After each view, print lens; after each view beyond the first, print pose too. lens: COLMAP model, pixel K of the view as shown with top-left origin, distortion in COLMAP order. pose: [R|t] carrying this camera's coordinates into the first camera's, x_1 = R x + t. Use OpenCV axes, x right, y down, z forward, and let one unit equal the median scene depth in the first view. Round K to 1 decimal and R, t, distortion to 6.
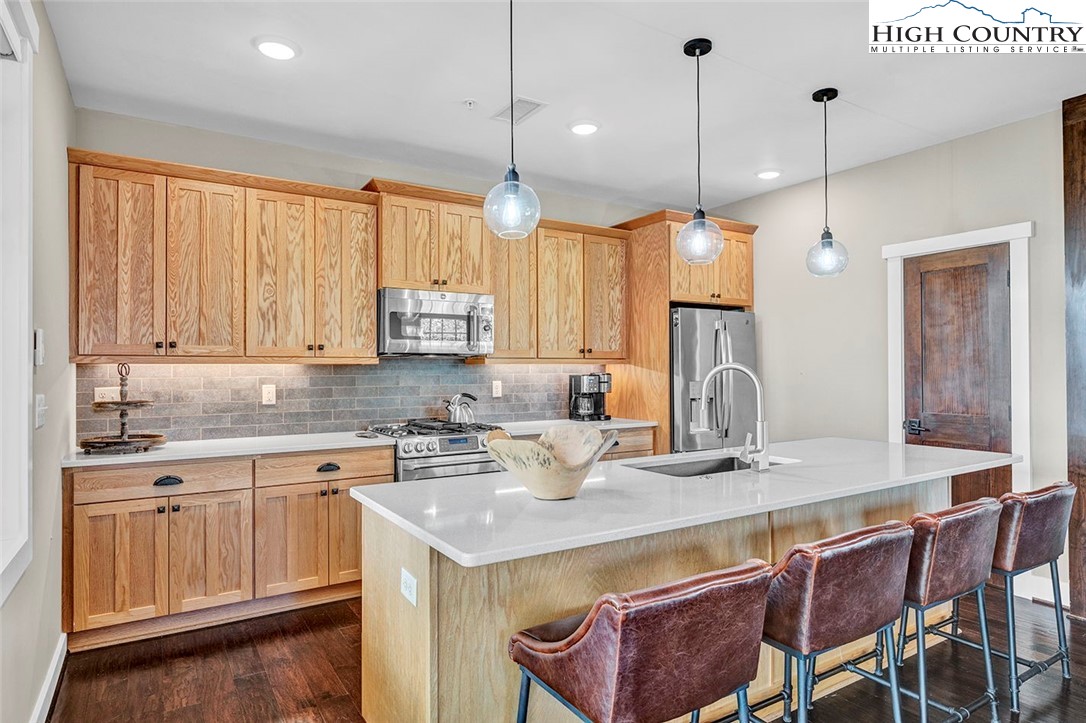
lens RADIAL K [[628.0, 0, 543.0], [0, 628.0, 361.5], [0, 0, 1]] dist [-0.002129, -0.000704]
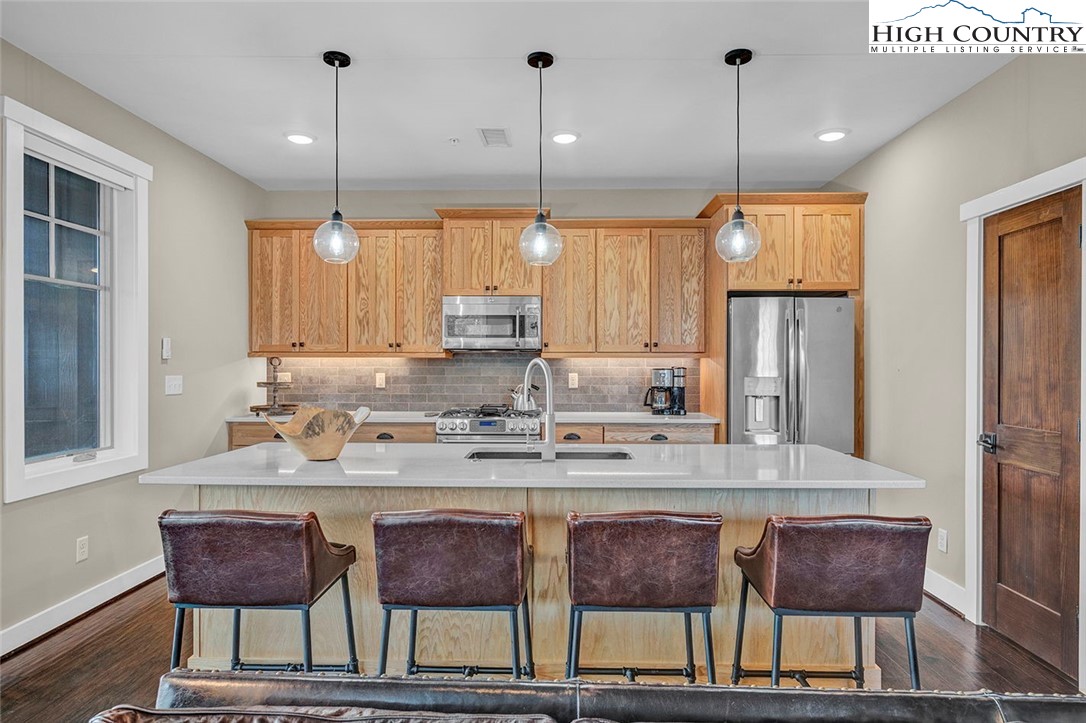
lens RADIAL K [[628.0, 0, 543.0], [0, 628.0, 361.5], [0, 0, 1]] dist [-0.002129, -0.000704]
pose [[0.829351, 0.005538, -0.558701, 0.585155], [0.001721, 0.999921, 0.012467, -0.003619], [0.558726, -0.011301, 0.829276, 0.081678]]
